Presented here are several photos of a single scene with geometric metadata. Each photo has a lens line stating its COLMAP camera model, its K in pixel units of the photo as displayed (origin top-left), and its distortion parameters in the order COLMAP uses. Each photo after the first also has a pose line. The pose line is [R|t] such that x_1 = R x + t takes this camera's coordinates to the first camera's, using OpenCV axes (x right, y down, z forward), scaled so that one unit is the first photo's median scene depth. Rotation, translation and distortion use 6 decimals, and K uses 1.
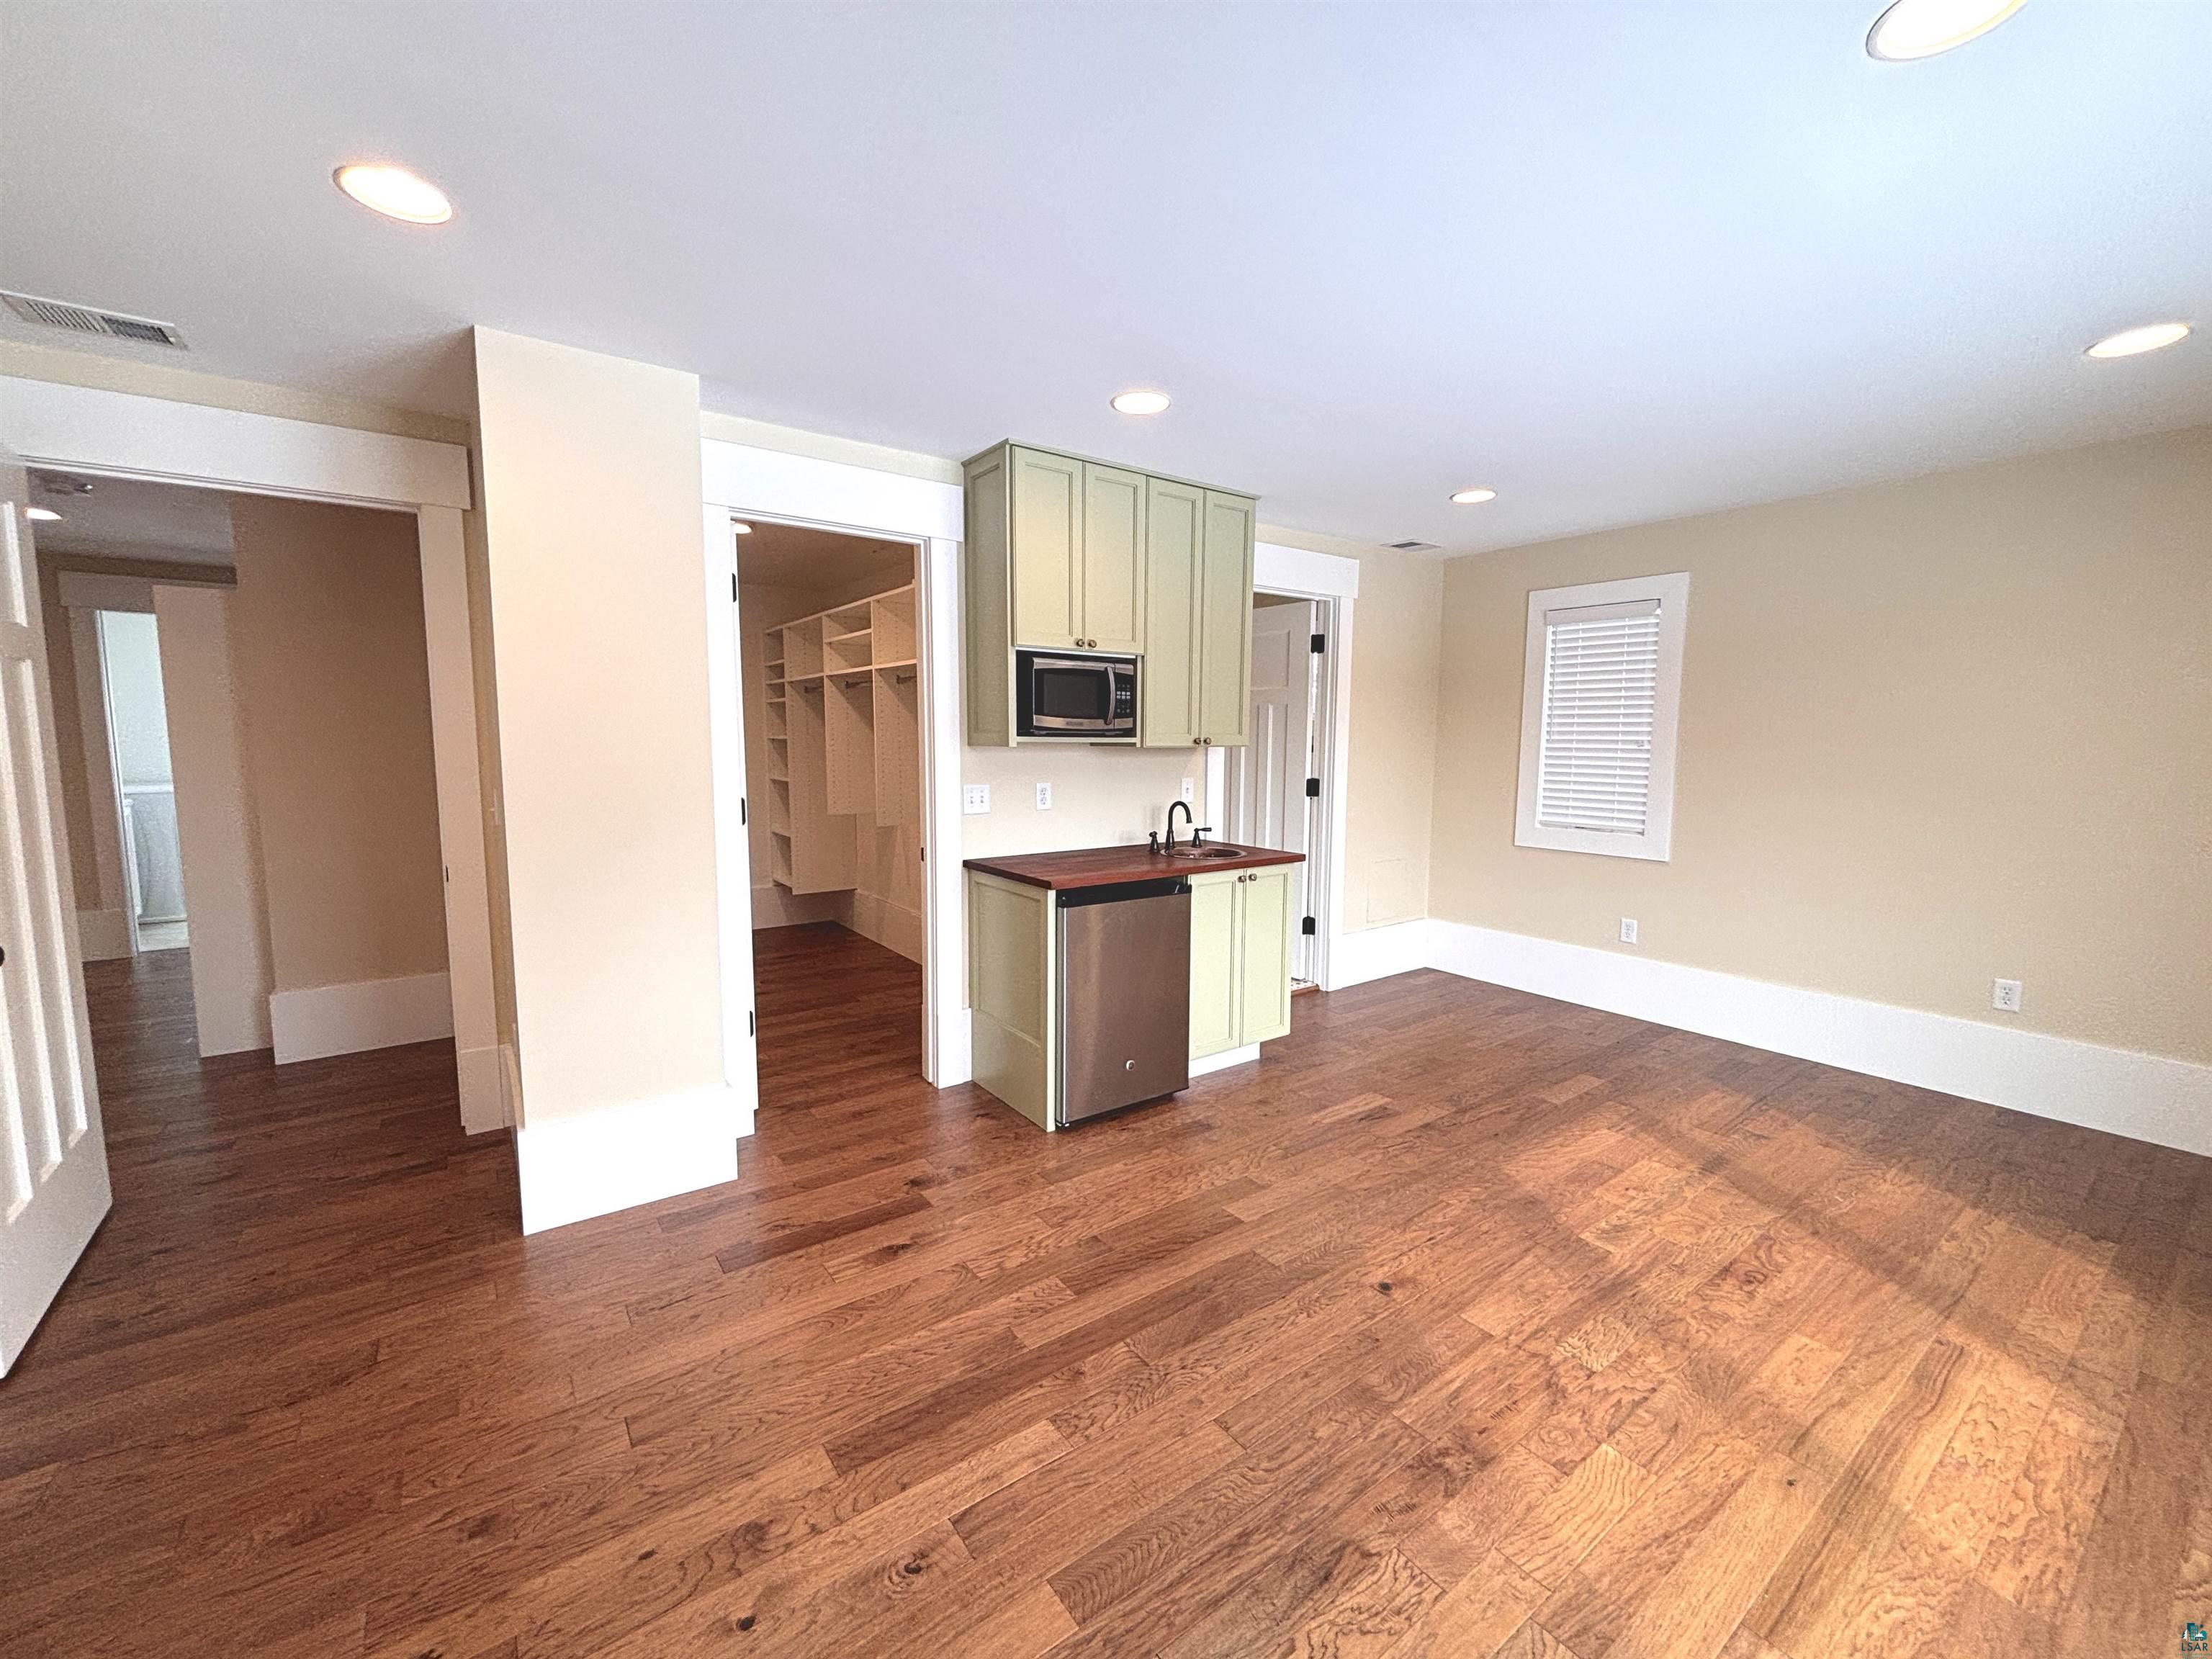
lens RADIAL K [[887.0, 0, 1106.3], [0, 887.0, 827.4], [0, 0, 1]] dist [-0.001669, 0.002353]
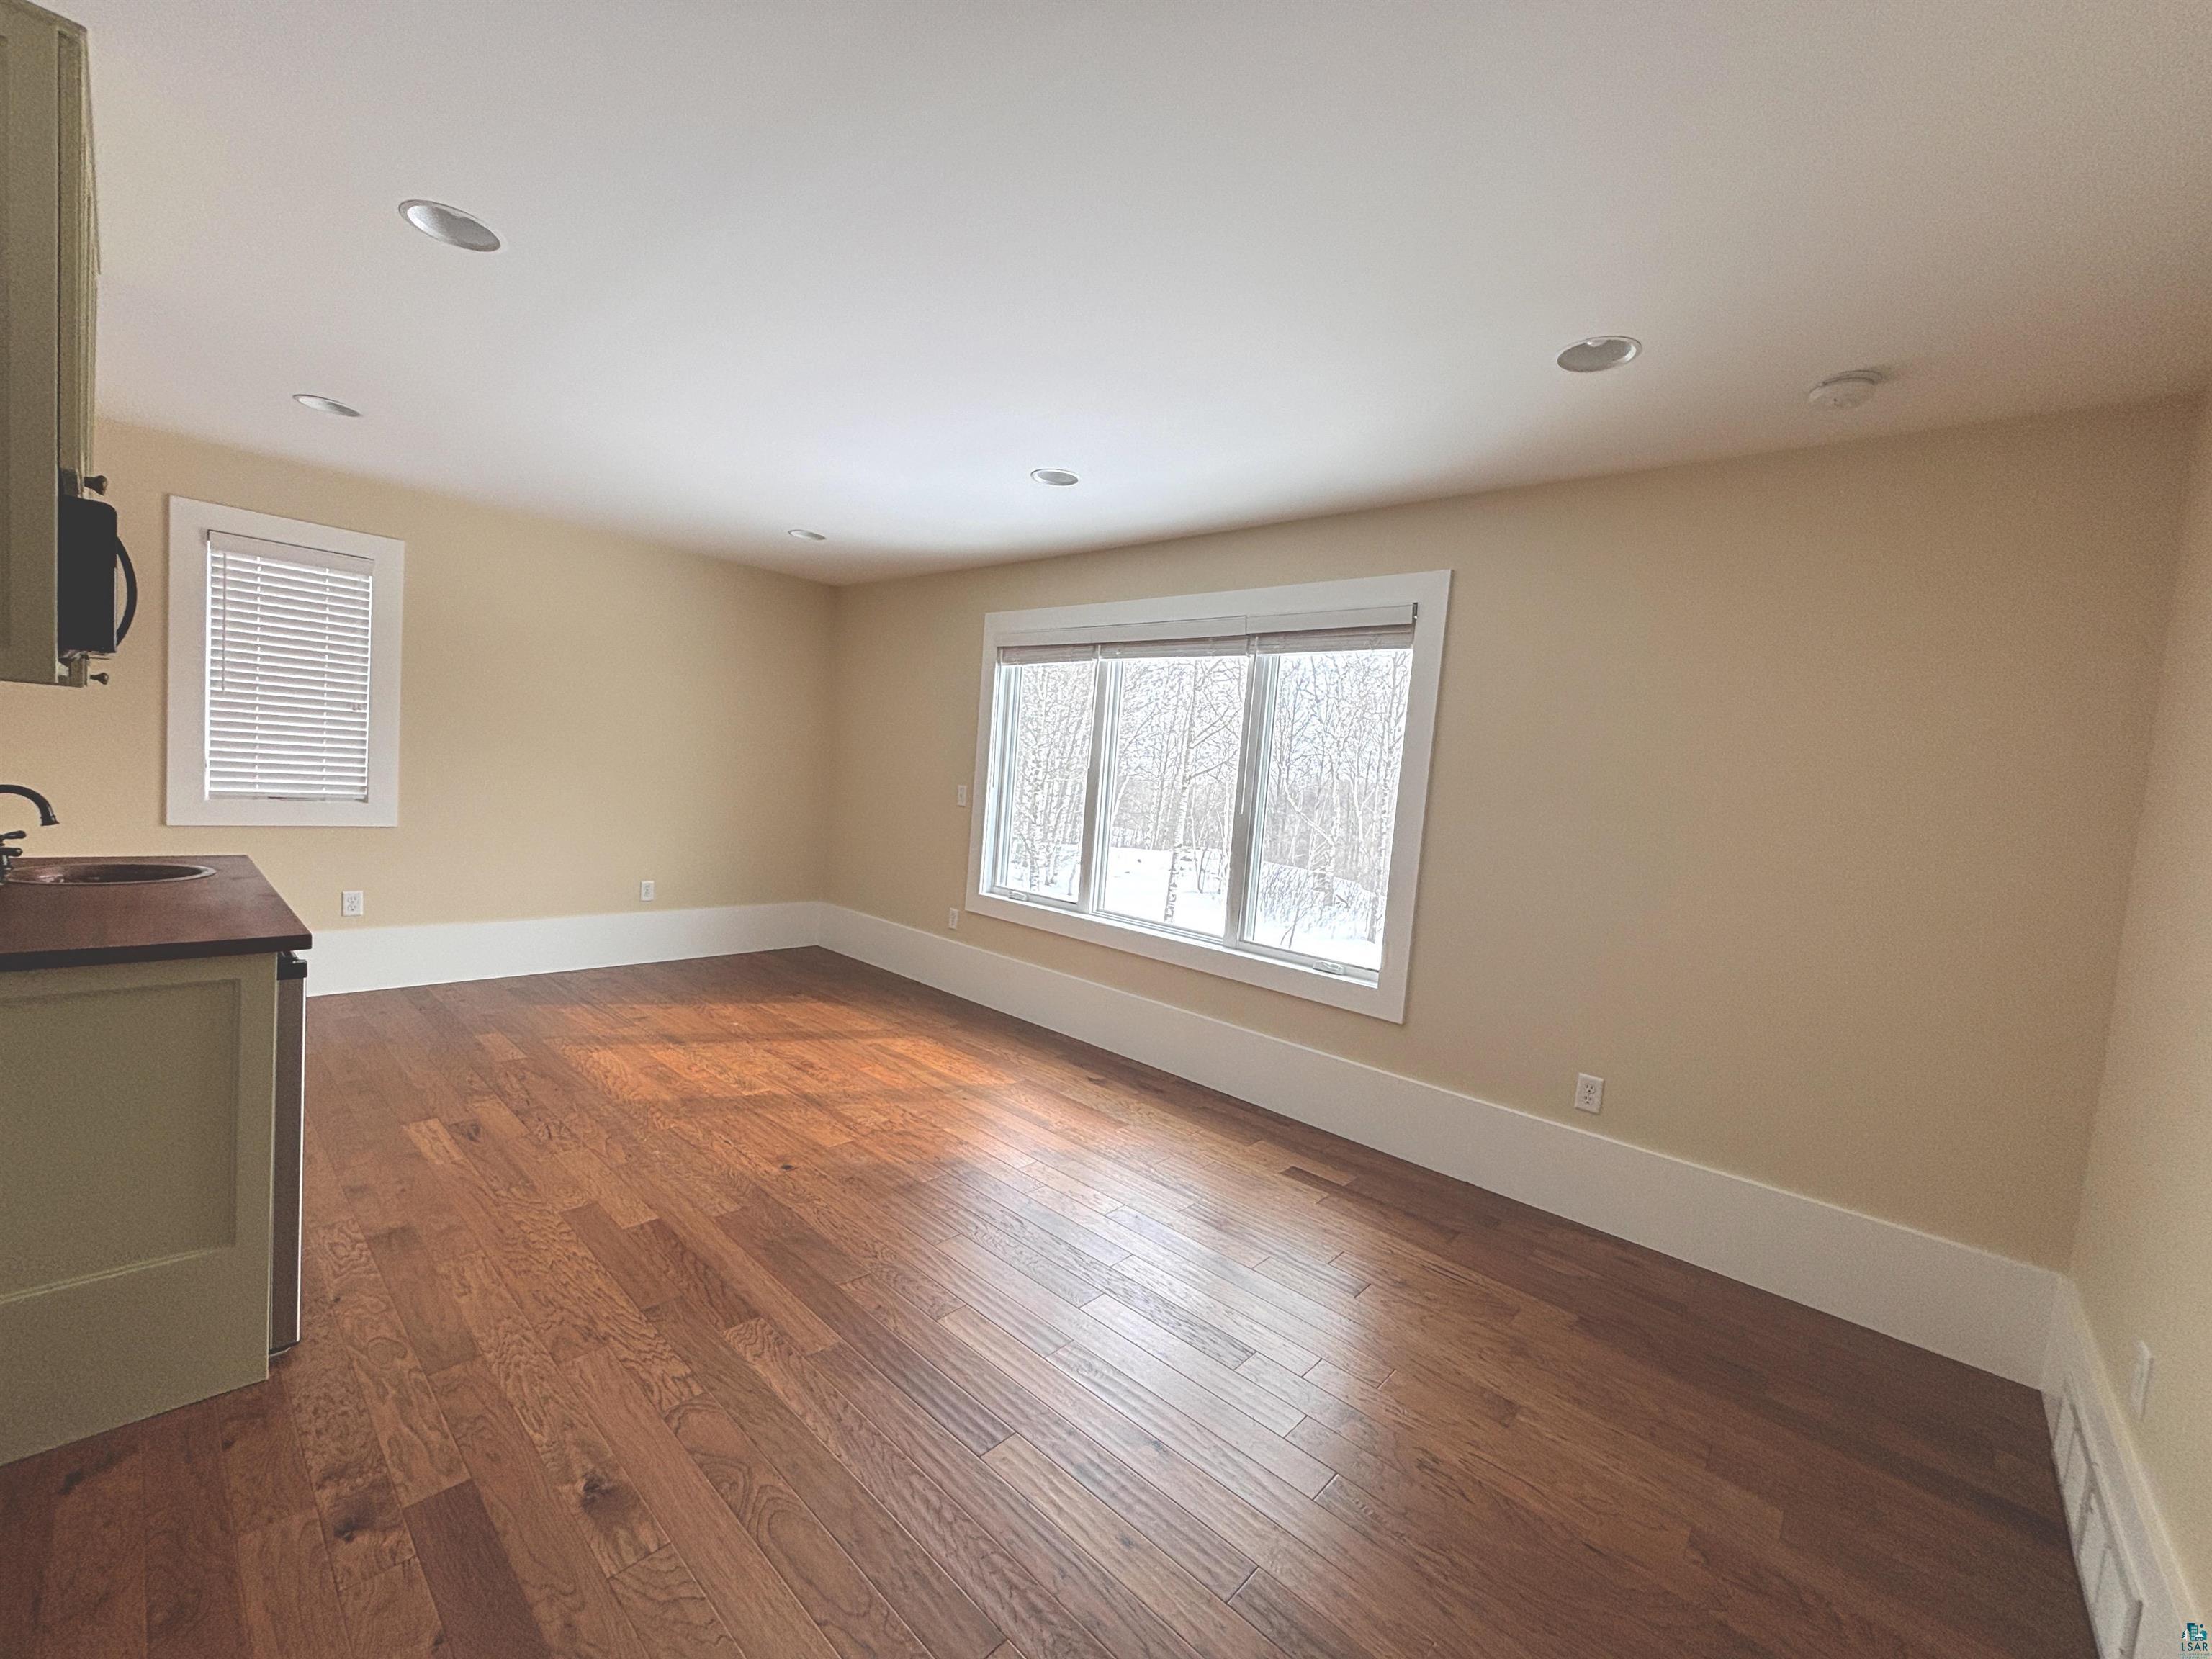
lens RADIAL K [[887.0, 0, 1086.5], [0, 887.0, 826.5], [0, 0, 1]] dist [-0.001669, 0.002353]
pose [[-0.184456, -0.082869, 0.979341, -0.831937], [0.020049, 0.995915, 0.088047, -0.058076], [-0.982636, 0.035876, -0.182041, 0.689244]]
